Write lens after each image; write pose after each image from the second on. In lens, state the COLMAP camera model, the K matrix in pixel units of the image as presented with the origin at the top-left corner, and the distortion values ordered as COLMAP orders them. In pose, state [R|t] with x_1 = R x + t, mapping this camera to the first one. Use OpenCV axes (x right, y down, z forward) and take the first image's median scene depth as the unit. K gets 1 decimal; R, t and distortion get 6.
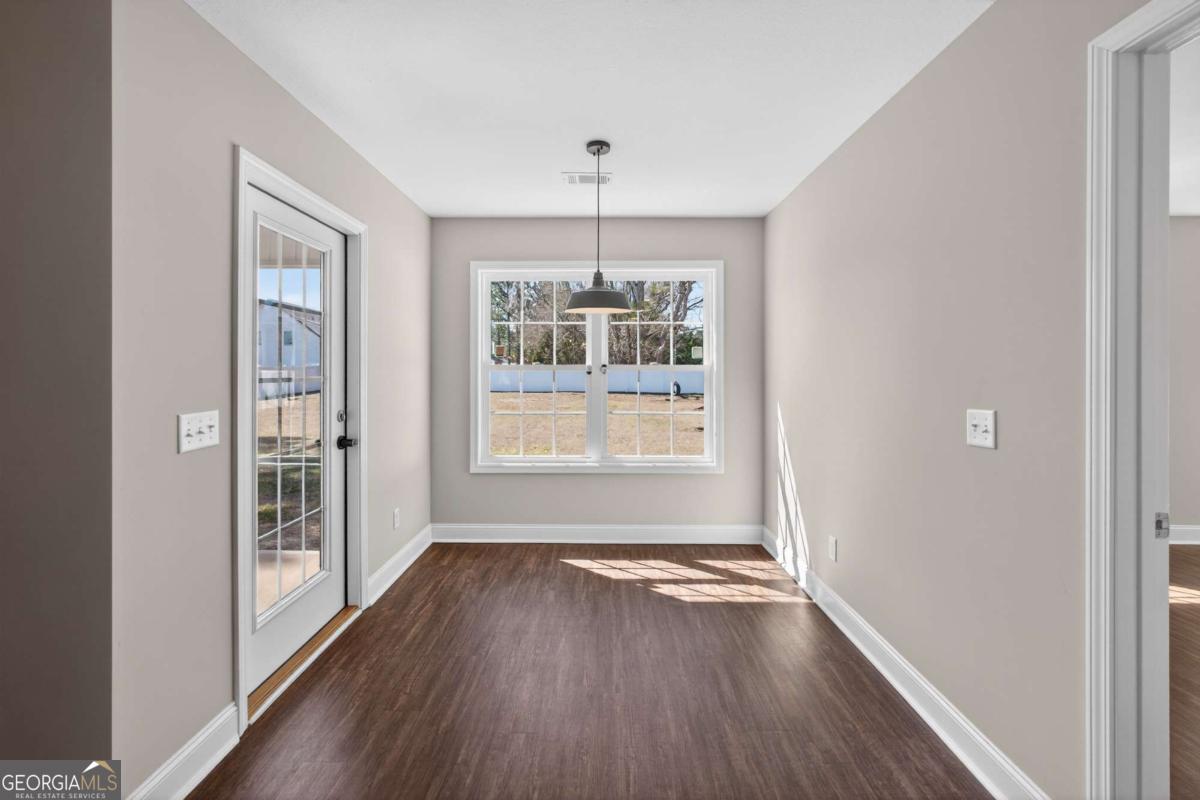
lens RADIAL K [[520.3, 0, 593.6], [0, 520.3, 368.4], [0, 0, 1]] dist [-0.001239, 0.000966]
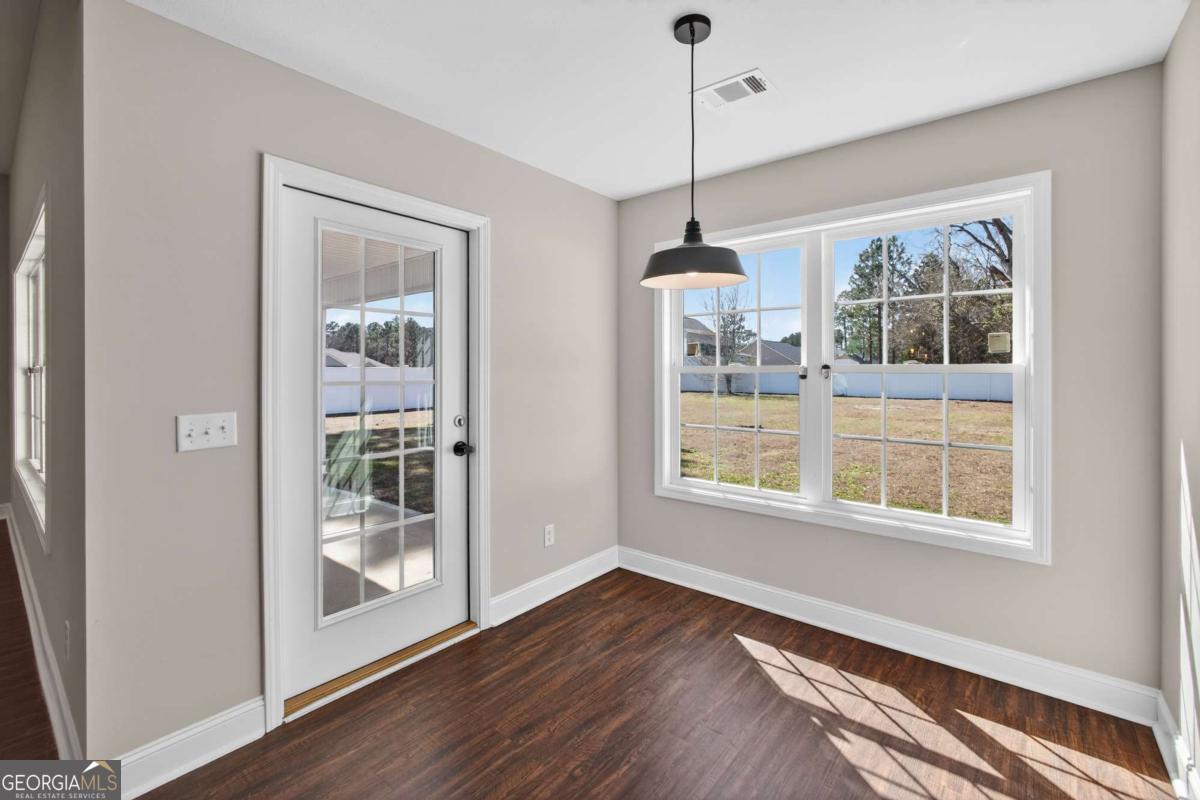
lens RADIAL K [[519.7, 0, 595.0], [0, 519.7, 372.3], [0, 0, 1]] dist [-0.016853, 0.007210]
pose [[0.779893, -0.001351, -0.625911, 0.263962], [0.003255, 0.999993, 0.001897, 0.000892], [0.625904, -0.003517, 0.779892, 0.356043]]
